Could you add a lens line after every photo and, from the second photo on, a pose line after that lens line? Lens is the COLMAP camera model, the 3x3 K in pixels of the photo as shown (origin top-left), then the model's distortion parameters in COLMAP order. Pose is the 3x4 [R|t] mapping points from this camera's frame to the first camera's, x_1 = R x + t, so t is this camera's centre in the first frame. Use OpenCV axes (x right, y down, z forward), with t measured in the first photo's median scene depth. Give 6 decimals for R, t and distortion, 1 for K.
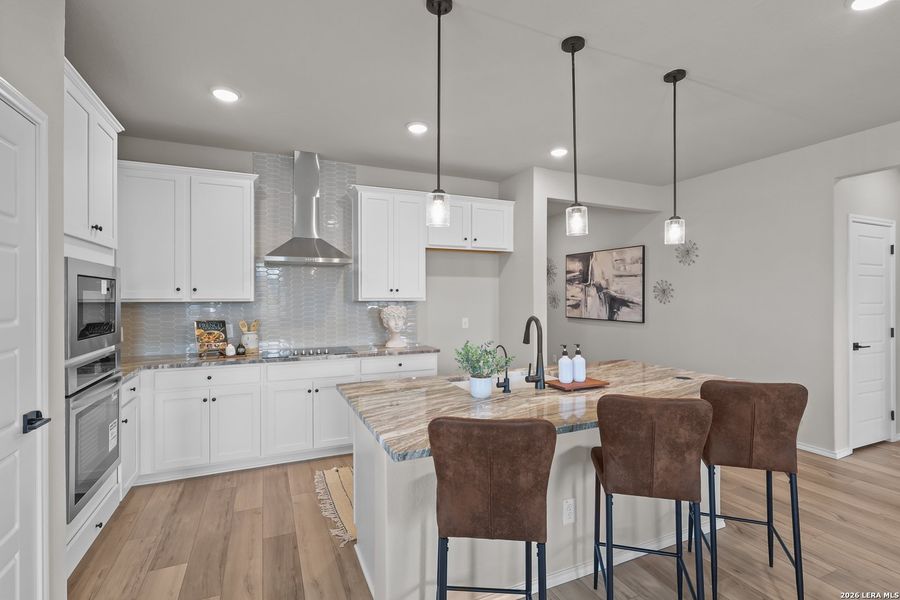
lens RADIAL K [[417.4, 0, 451.7], [0, 417.4, 296.9], [0, 0, 1]] dist [-0.007174, 0.003291]
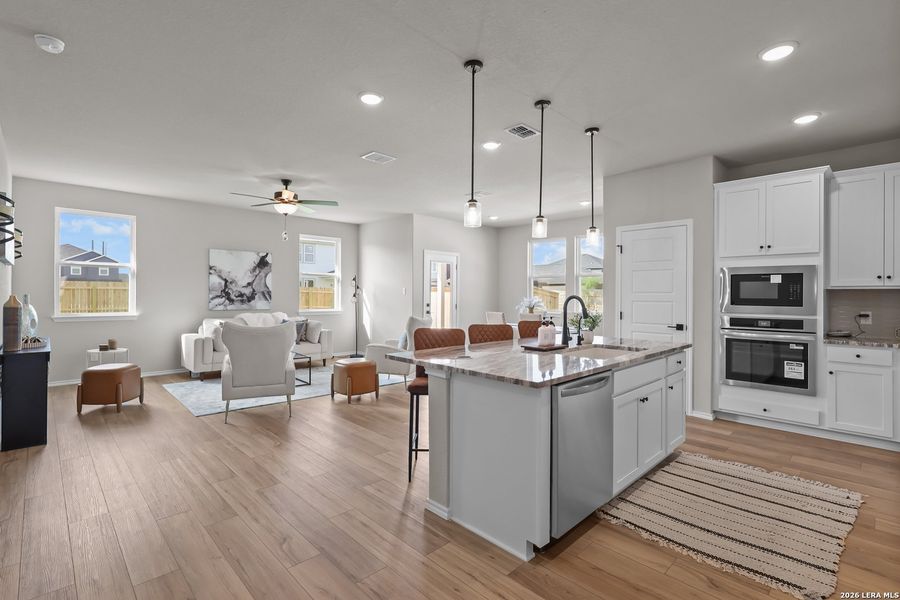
lens RADIAL K [[417.4, 0, 447.6], [0, 417.4, 296.4], [0, 0, 1]] dist [-0.007174, 0.003291]
pose [[-0.938186, -0.003292, -0.346115, 0.676747], [-0.005456, 0.999971, 0.005279, 0.031045], [0.346088, 0.006841, -0.938177, 1.381009]]
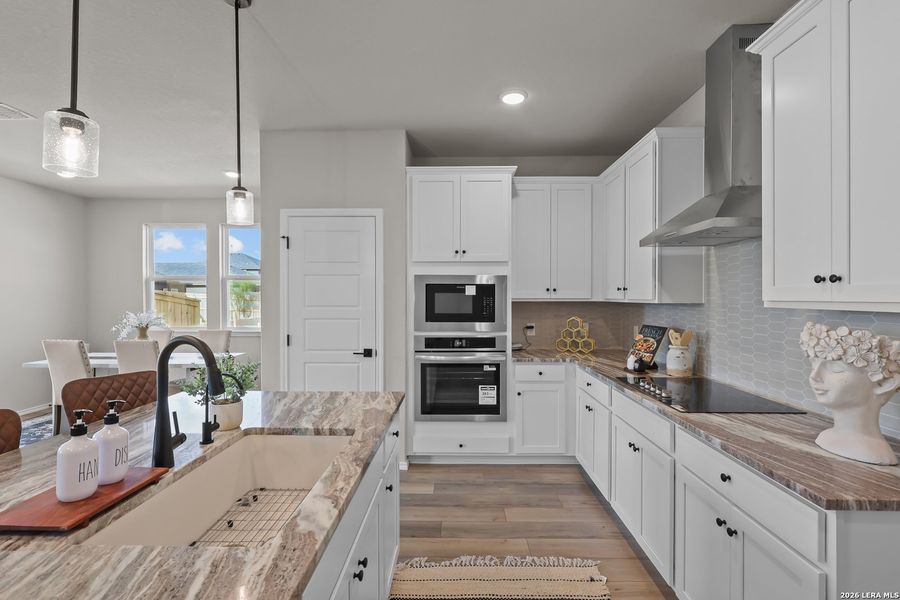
lens RADIAL K [[417.4, 0, 451.6], [0, 417.4, 300.7], [0, 0, 1]] dist [-0.007174, 0.003291]
pose [[-0.425188, 0.010020, -0.905049, 0.344797], [-0.000456, 0.999936, 0.011285, -0.001832], [0.905105, 0.005211, -0.425157, 1.004819]]
